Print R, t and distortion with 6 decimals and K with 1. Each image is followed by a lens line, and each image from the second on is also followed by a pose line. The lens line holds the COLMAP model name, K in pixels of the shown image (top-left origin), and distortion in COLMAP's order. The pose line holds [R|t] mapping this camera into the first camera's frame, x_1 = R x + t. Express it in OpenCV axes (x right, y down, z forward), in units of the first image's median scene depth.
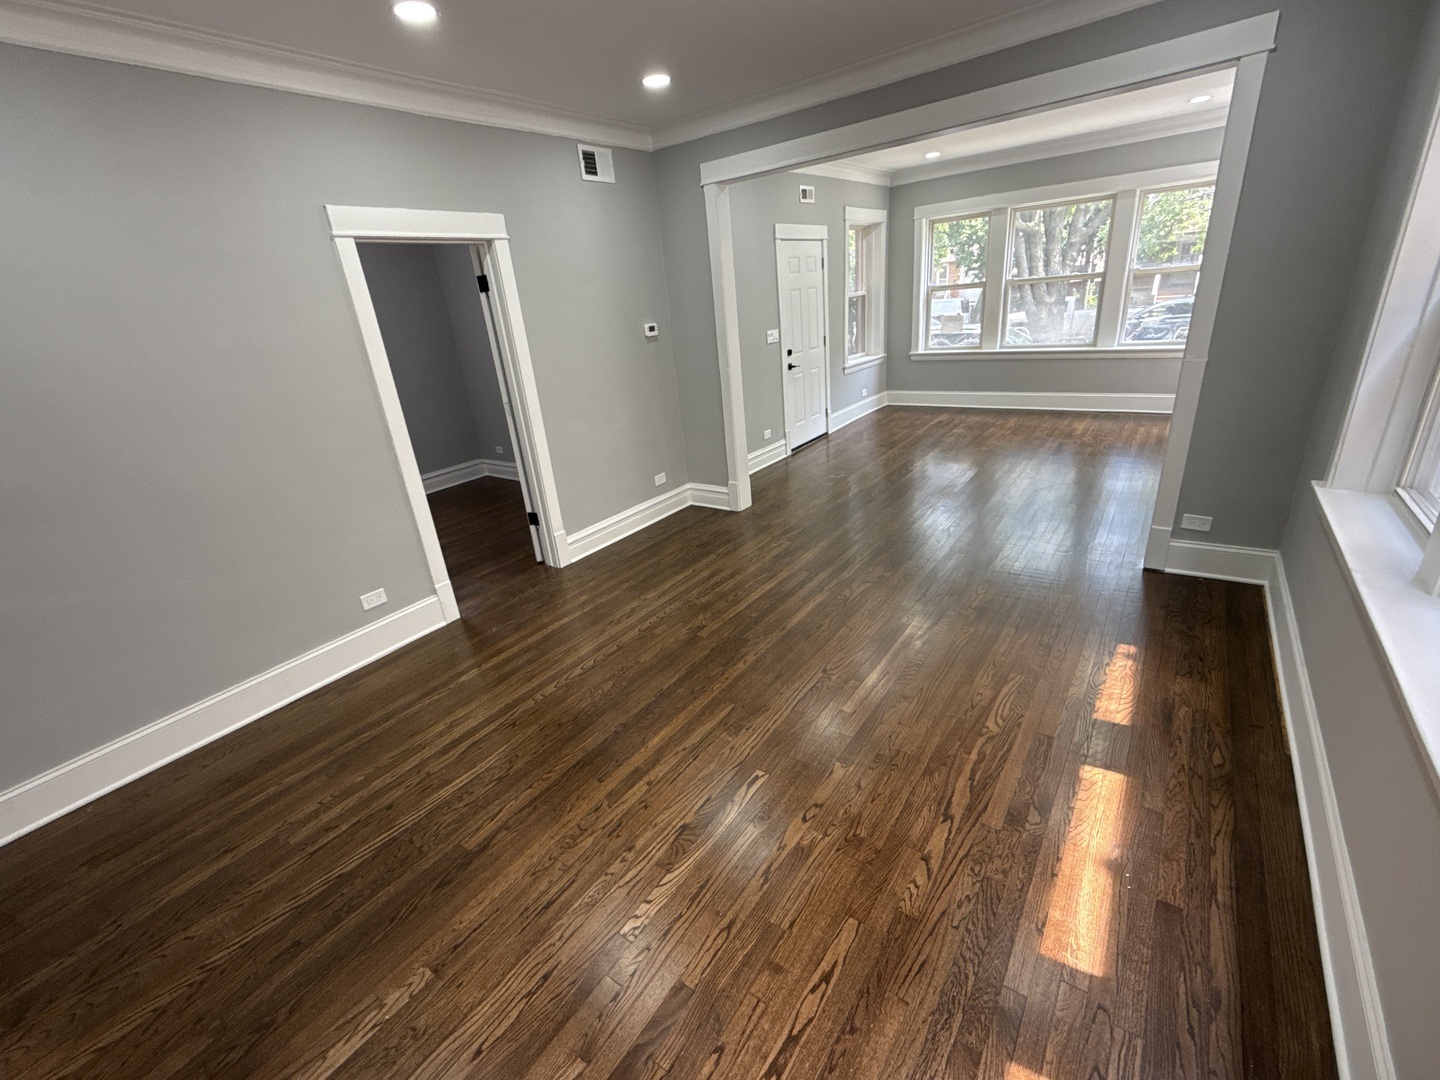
lens RADIAL K [[617.8, 0, 720.2], [0, 617.8, 544.7], [0, 0, 1]] dist [-0.000154, 0.000026]
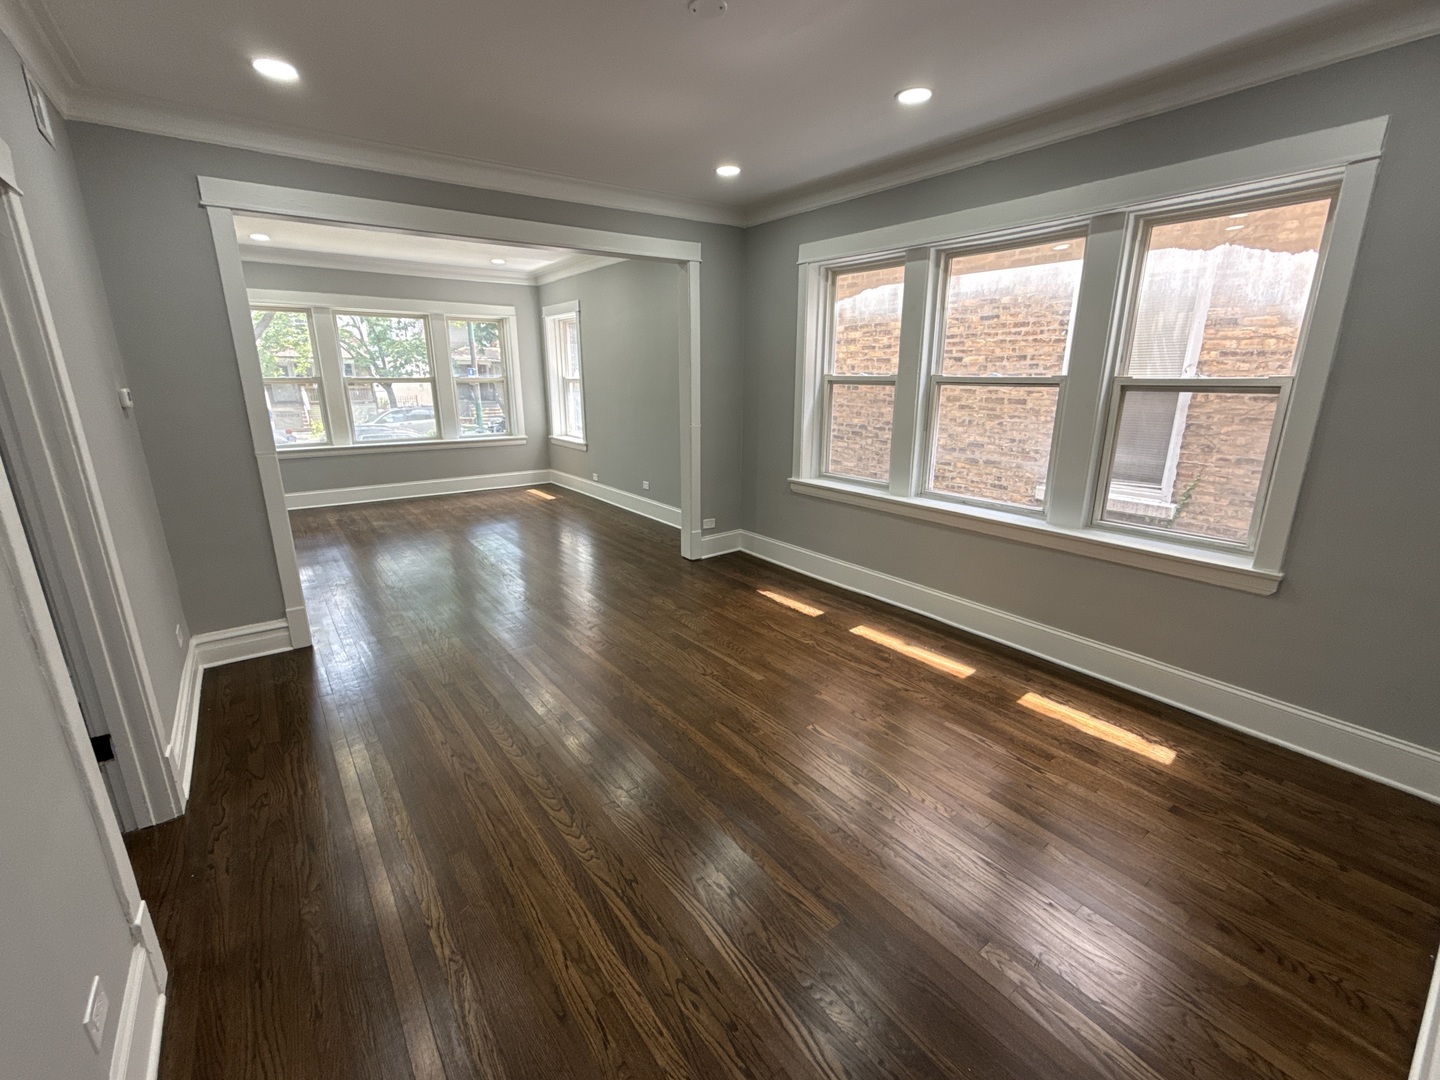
lens RADIAL K [[617.8, 0, 720.2], [0, 617.8, 544.7], [0, 0, 1]] dist [-0.000154, 0.000026]
pose [[0.296497, -0.170203, 0.939745, -0.402556], [0.333996, 0.940335, 0.064932, -0.042089], [-0.894727, 0.294619, 0.335654, 0.236394]]
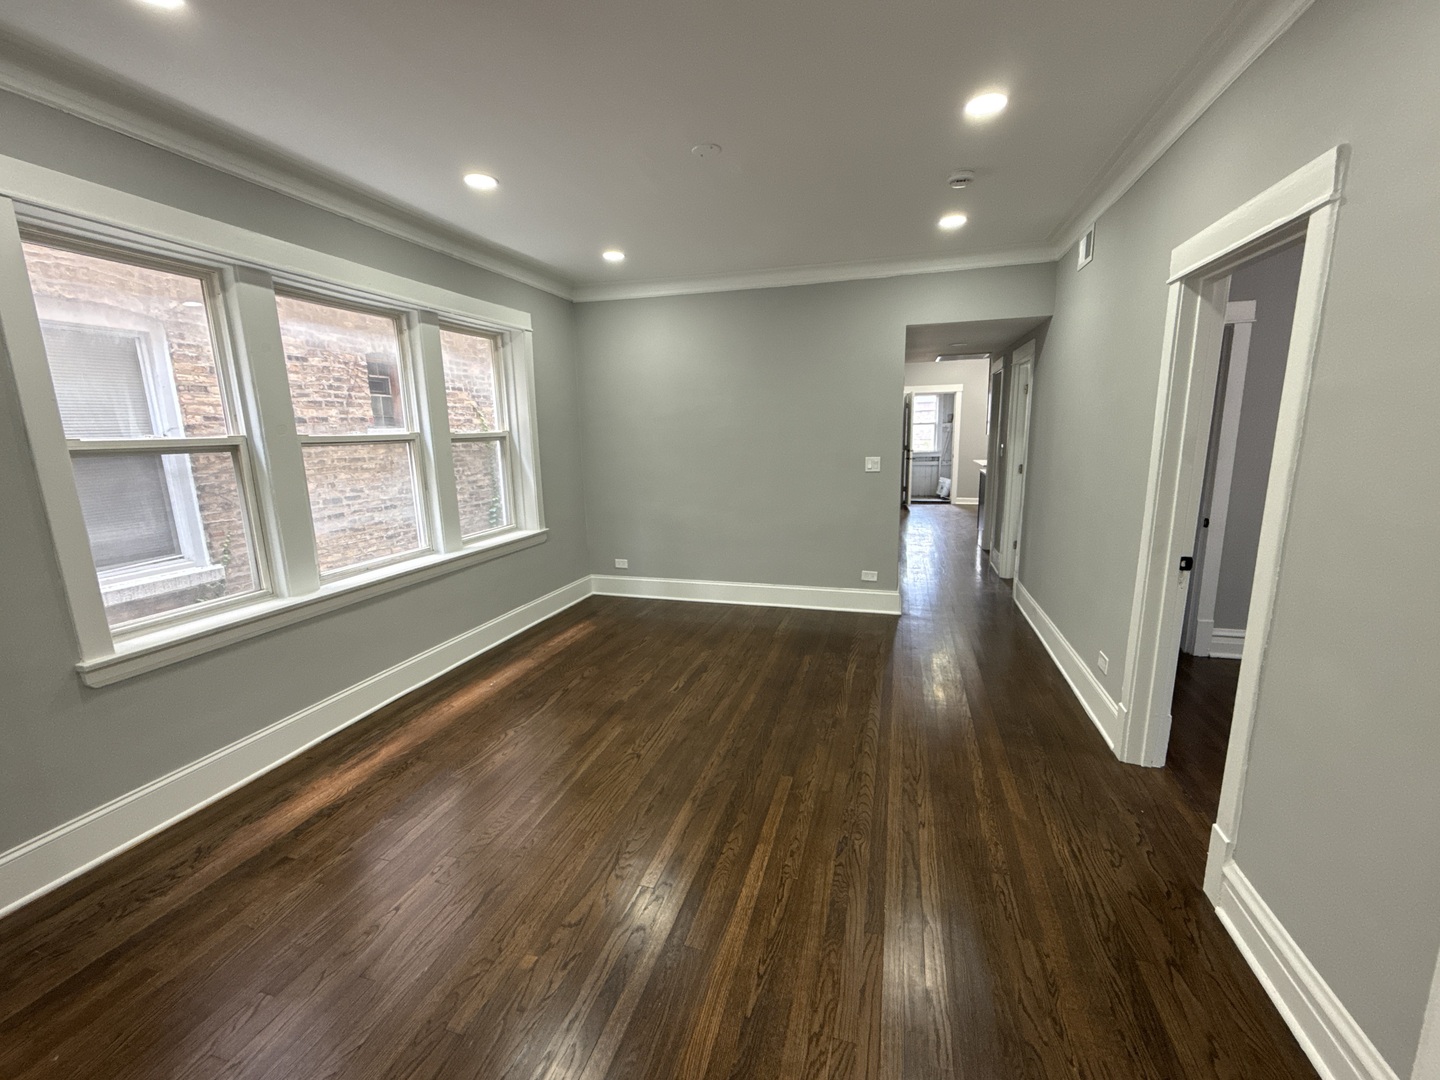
lens RADIAL K [[597.2, 0, 720.8], [0, 597.2, 544.5], [0, 0, 1]] dist [0.000018, -0.000066]
pose [[-0.938106, 0.171291, -0.301027, 0.129461], [-0.025224, 0.833045, 0.552630, -0.299361], [0.345430, 0.526018, -0.777164, 0.757009]]
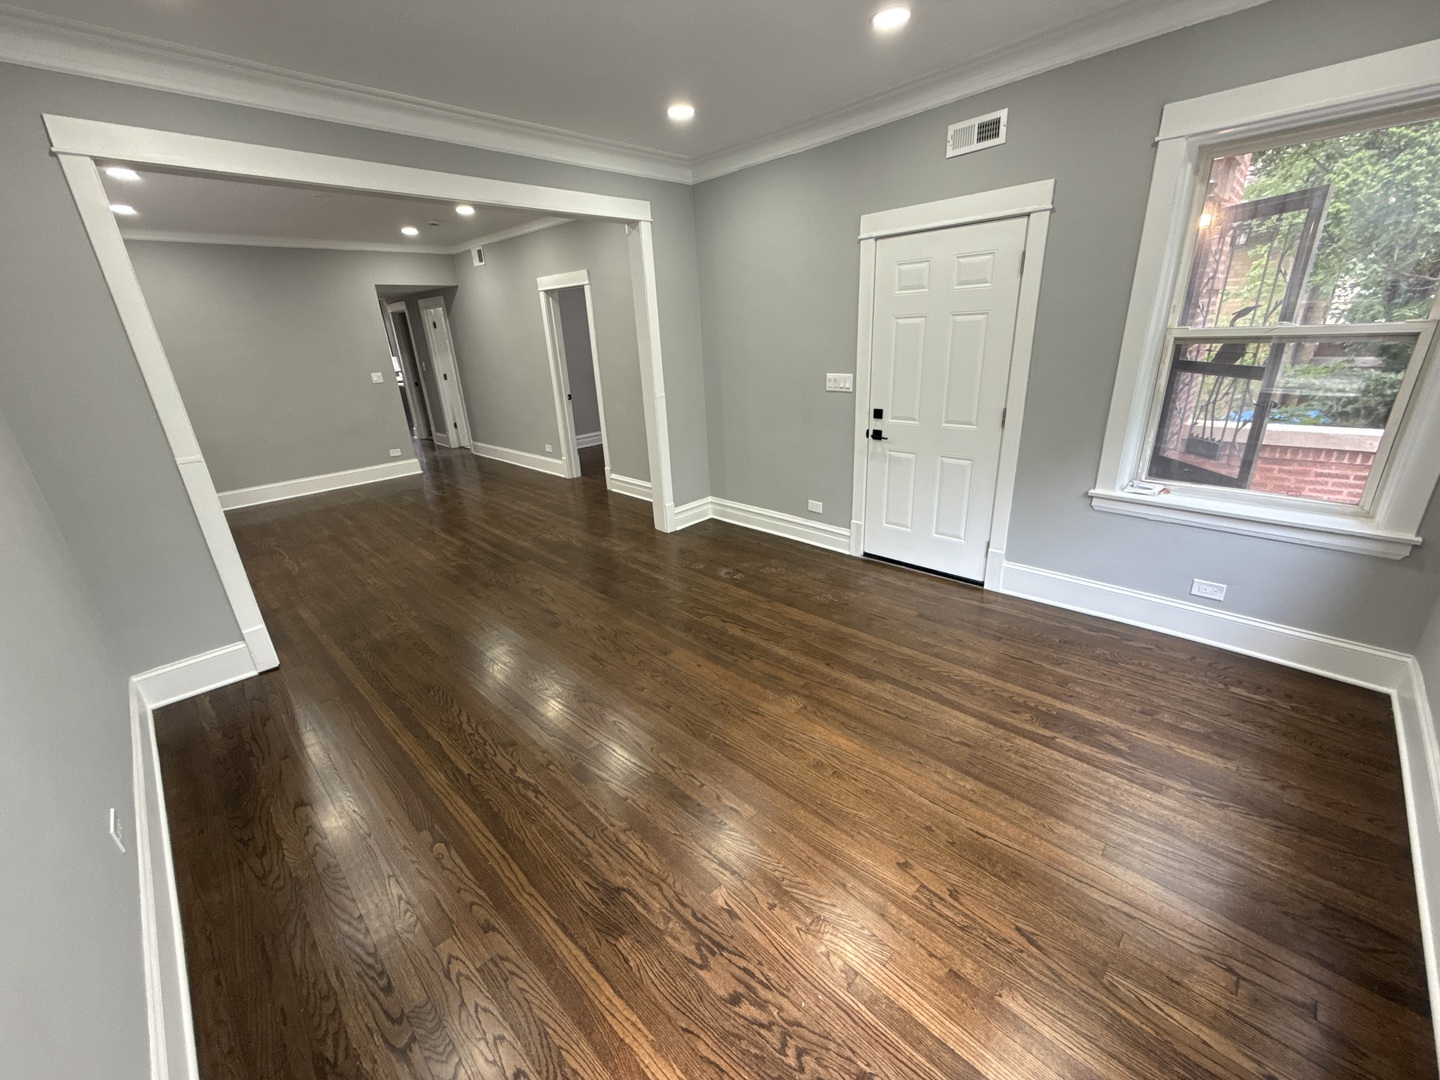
lens RADIAL K [[577.3, 0, 720.9], [0, 577.3, 544.8], [0, 0, 1]] dist [0.000252, 0.000182]
pose [[-0.151679, 0.440459, -0.884867, 0.746500], [-0.315409, 0.826855, 0.465648, -0.435796], [0.936756, 0.349724, 0.013508, 0.904737]]
